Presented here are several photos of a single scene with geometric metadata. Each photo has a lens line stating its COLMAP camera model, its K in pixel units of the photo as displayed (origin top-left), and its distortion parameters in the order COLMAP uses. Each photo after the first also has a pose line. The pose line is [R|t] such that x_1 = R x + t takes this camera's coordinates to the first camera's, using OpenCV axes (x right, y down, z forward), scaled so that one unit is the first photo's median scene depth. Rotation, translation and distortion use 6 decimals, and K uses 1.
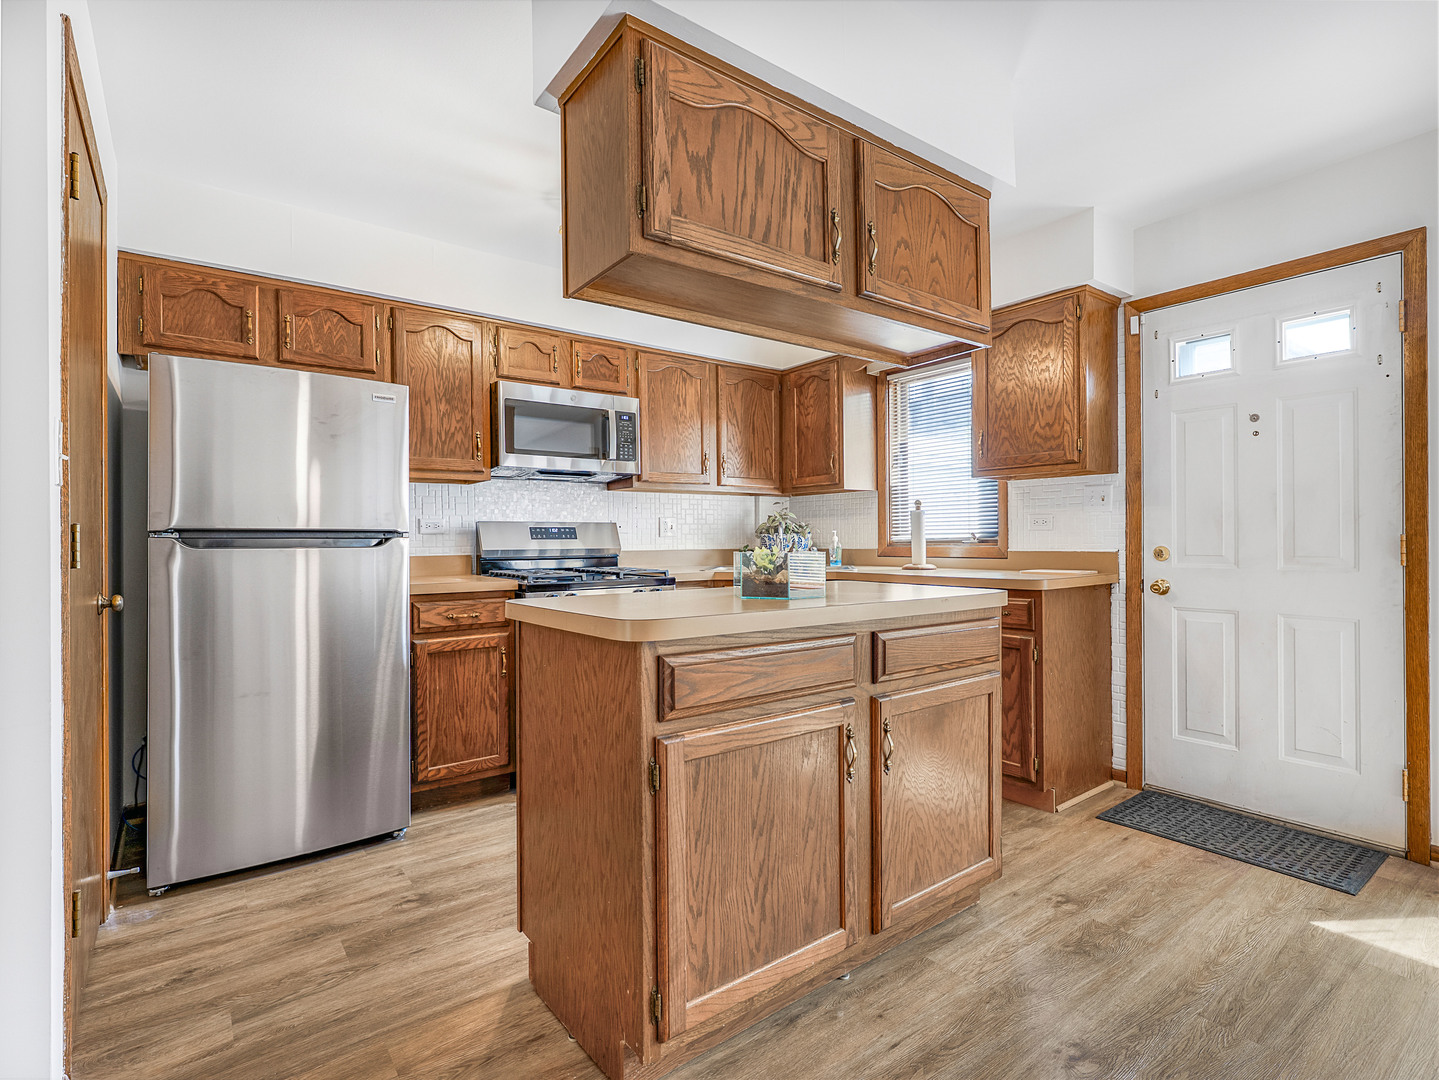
lens RADIAL K [[709.9, 0, 715.8], [0, 709.9, 537.7], [0, 0, 1]] dist [0.006795, -0.002648]
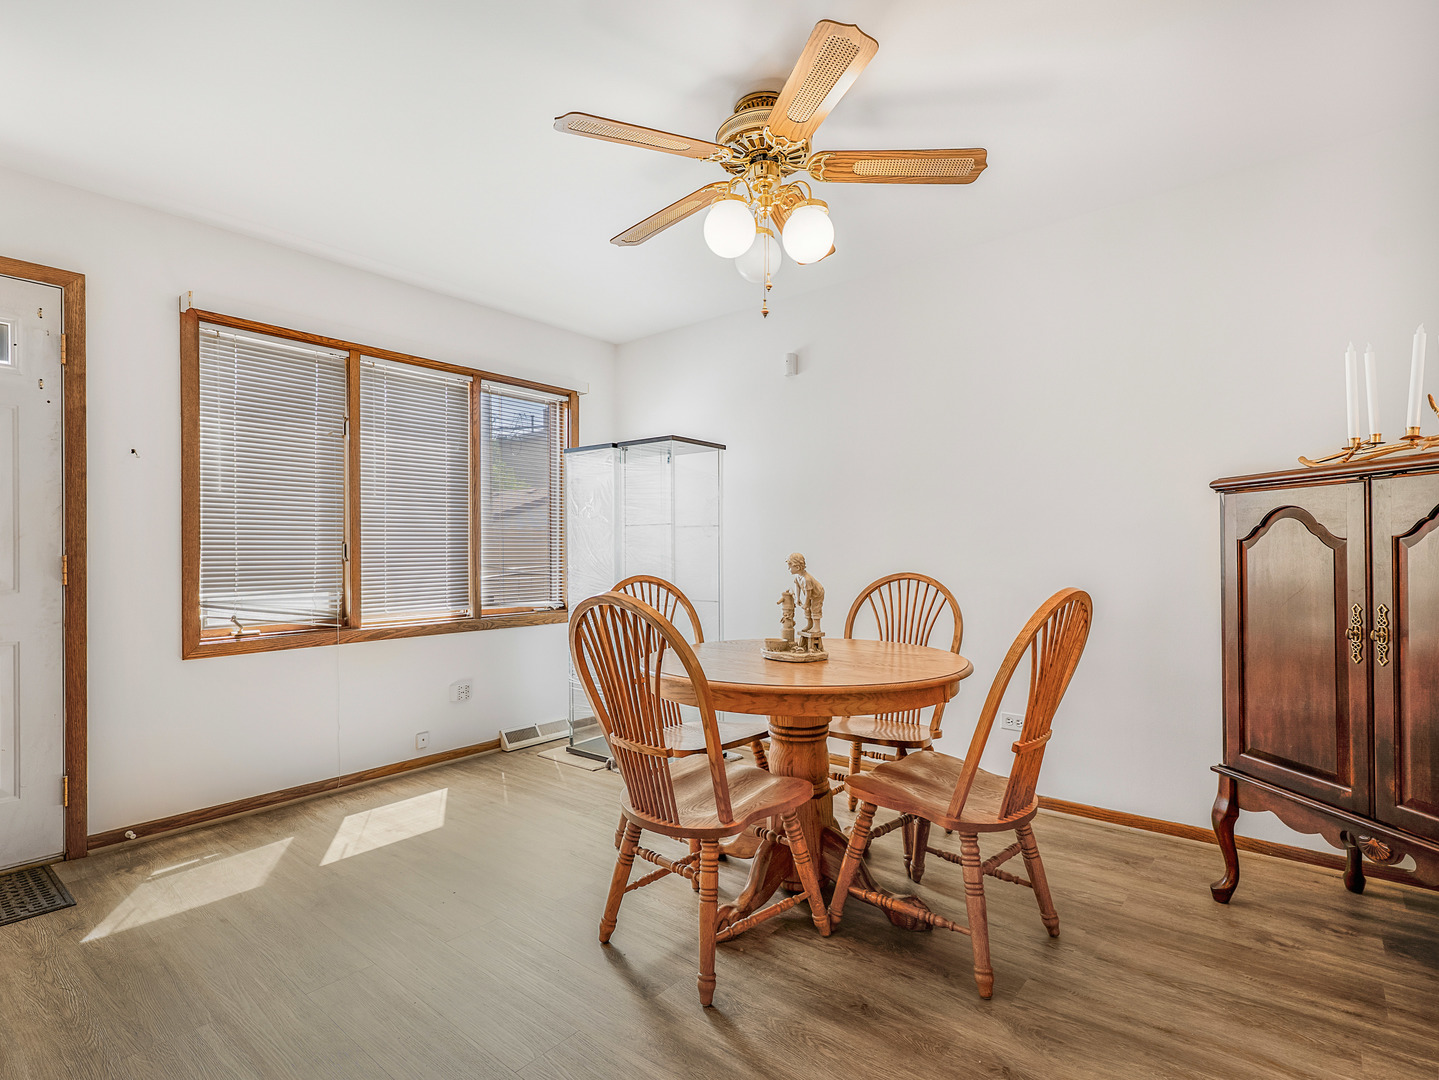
lens RADIAL K [[709.9, 0, 717.5], [0, 709.9, 552.0], [0, 0, 1]] dist [0.006795, -0.002648]
pose [[-0.216875, 0.006953, 0.976175, -0.225291], [0.003360, 0.999974, -0.006376, 0.000573], [-0.976194, 0.001897, -0.216893, 0.225707]]
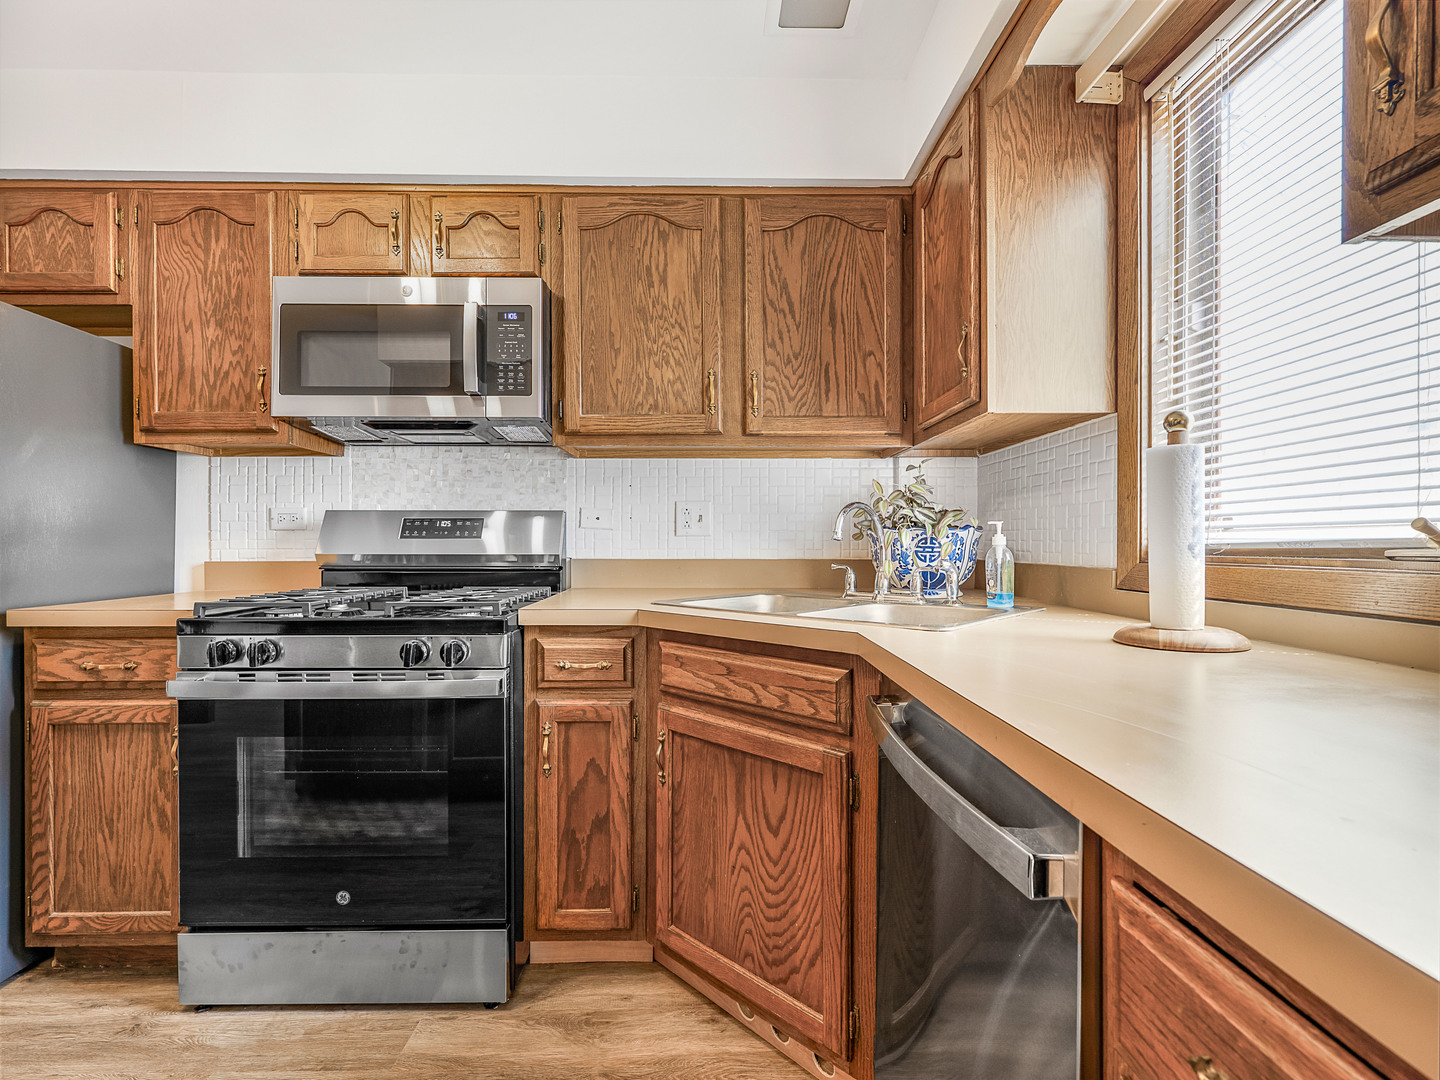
lens RADIAL K [[662.4, 0, 715.9], [0, 662.4, 541.7], [0, 0, 1]] dist [0.004412, -0.000281]
pose [[0.809325, 0.007126, -0.587318, 0.368385], [-0.005086, 0.999974, 0.005125, 0.001090], [0.587339, -0.001161, 0.809340, 0.833723]]
